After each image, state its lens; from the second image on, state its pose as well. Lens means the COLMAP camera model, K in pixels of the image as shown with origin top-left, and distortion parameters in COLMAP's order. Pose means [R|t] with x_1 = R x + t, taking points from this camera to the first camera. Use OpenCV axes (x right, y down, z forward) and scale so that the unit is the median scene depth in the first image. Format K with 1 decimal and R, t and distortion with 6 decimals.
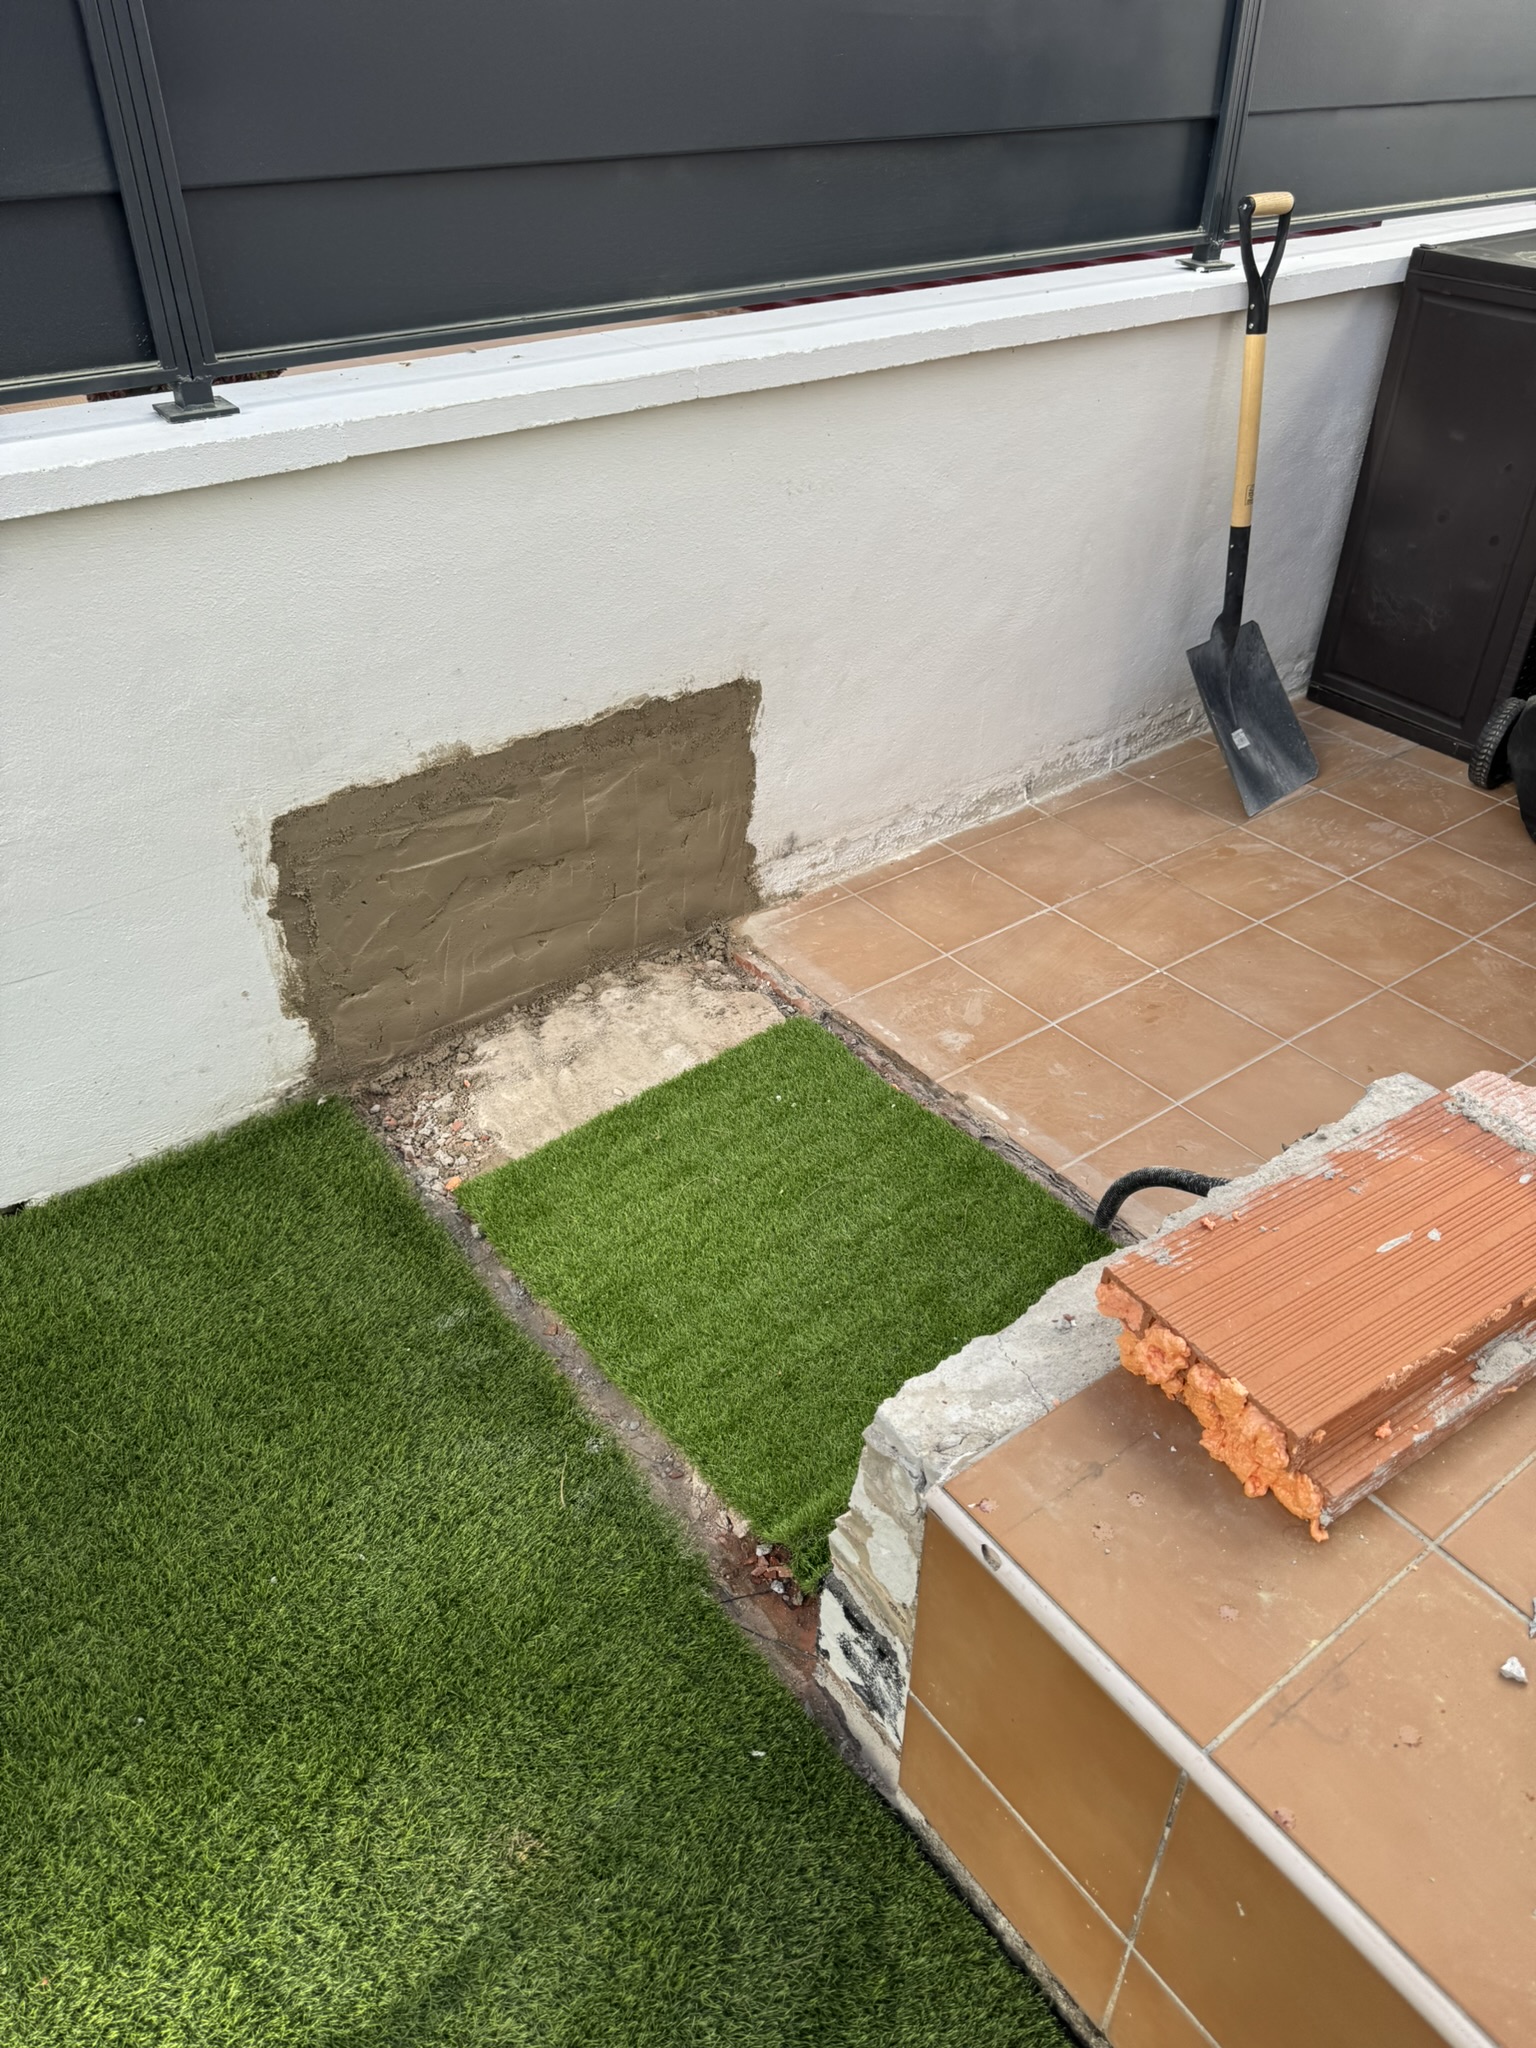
lens RADIAL K [[1434.8, 0, 768.0], [0, 1434.8, 1024.0], [0, 0, 1]] dist [0.149988, -0.275382]
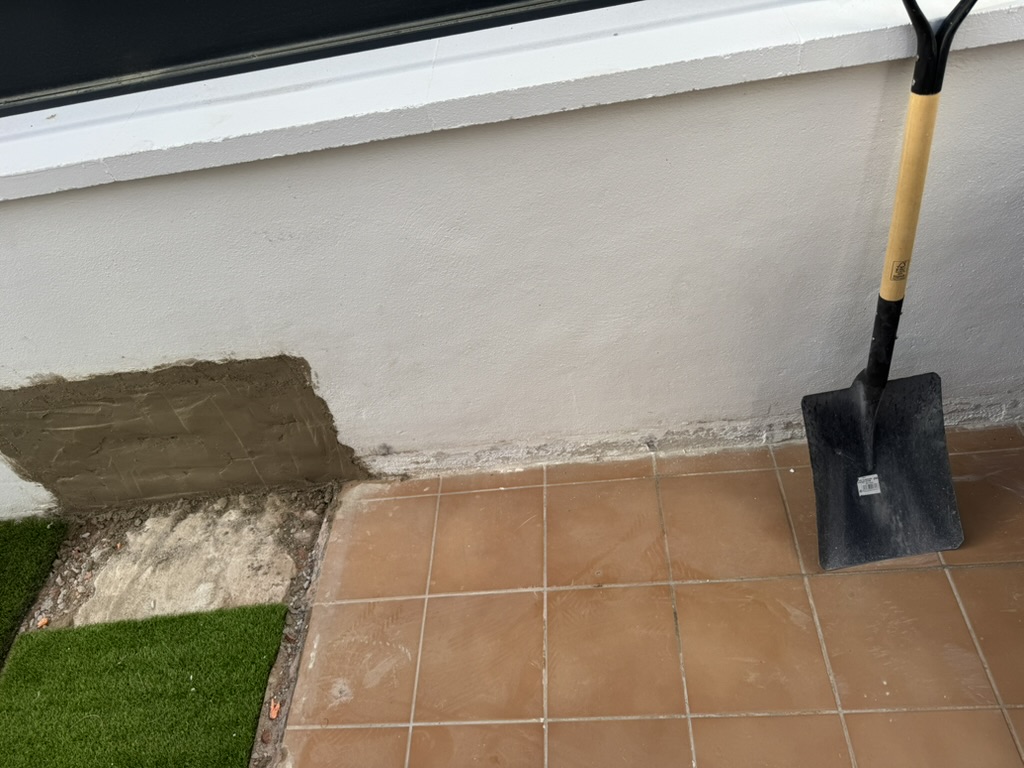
lens RADIAL K [[730.4, 0, 480.3], [0, 730.4, 387.7], [0, 0, 1]] dist [0.016754, -0.020586]
pose [[0.768698, 0.354127, -0.532632, 0.459675], [-0.204526, 0.925113, 0.319900, -0.451818], [0.606030, -0.136970, 0.783560, 0.612306]]
